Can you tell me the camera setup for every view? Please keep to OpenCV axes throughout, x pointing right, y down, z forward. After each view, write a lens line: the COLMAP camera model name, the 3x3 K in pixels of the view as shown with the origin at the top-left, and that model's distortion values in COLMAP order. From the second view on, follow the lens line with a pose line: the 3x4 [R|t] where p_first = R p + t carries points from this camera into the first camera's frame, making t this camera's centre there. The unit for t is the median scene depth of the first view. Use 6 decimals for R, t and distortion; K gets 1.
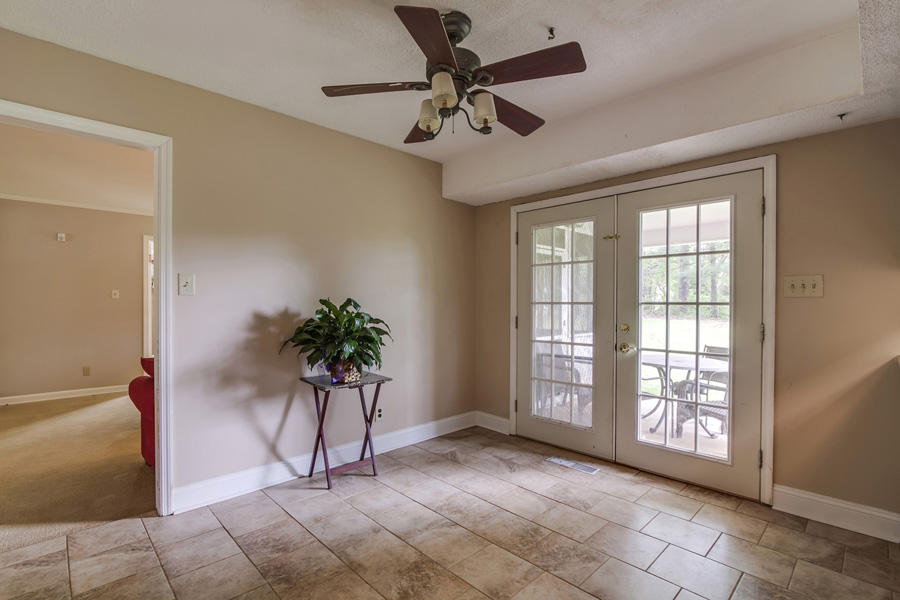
lens RADIAL K [[427.2, 0, 449.2], [0, 427.2, 302.4], [0, 0, 1]] dist [-0.015929, 0.001475]
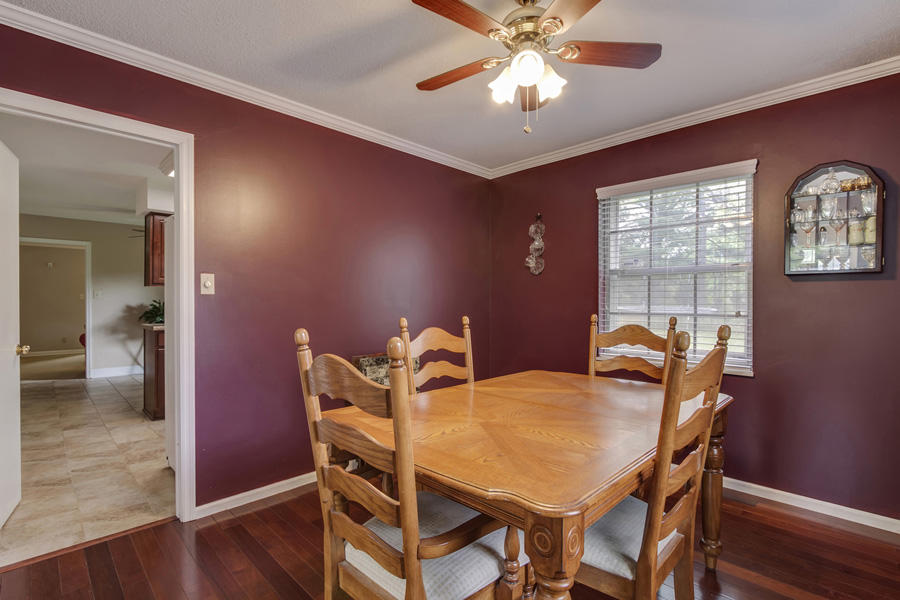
lens RADIAL K [[427.2, 0, 452.6], [0, 427.2, 303.4], [0, 0, 1]] dist [-0.015929, 0.001475]
pose [[0.999784, 0.000244, 0.020798, 1.411158], [-0.000342, 0.999989, 0.004709, -0.000102], [-0.020796, -0.004715, 0.999773, -1.542176]]
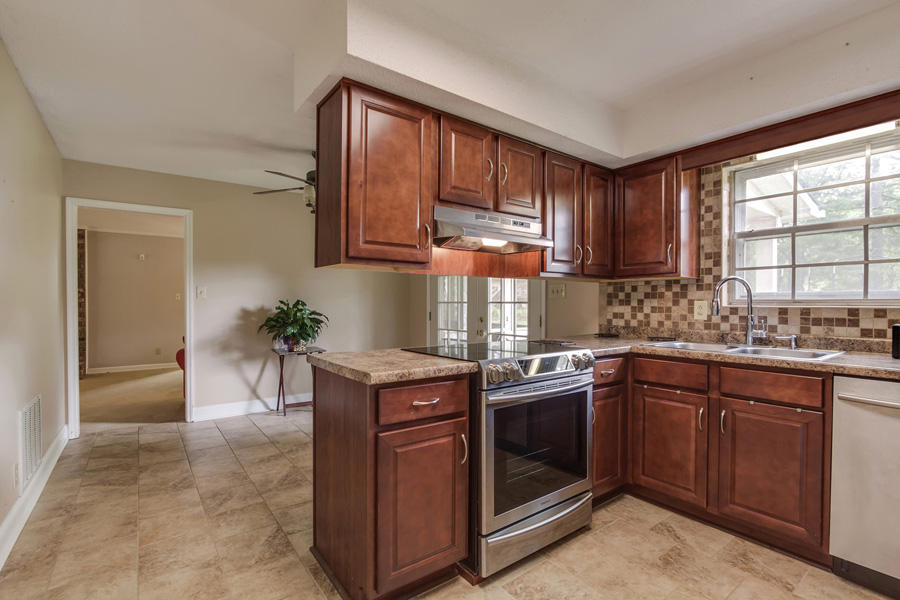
lens RADIAL K [[427.2, 0, 447.7], [0, 427.2, 300.9], [0, 0, 1]] dist [-0.015929, 0.001475]
pose [[0.991672, -0.002628, -0.128765, 0.547409], [0.002211, 0.999992, -0.003382, 0.001333], [0.128773, 0.003069, 0.991669, -0.542602]]
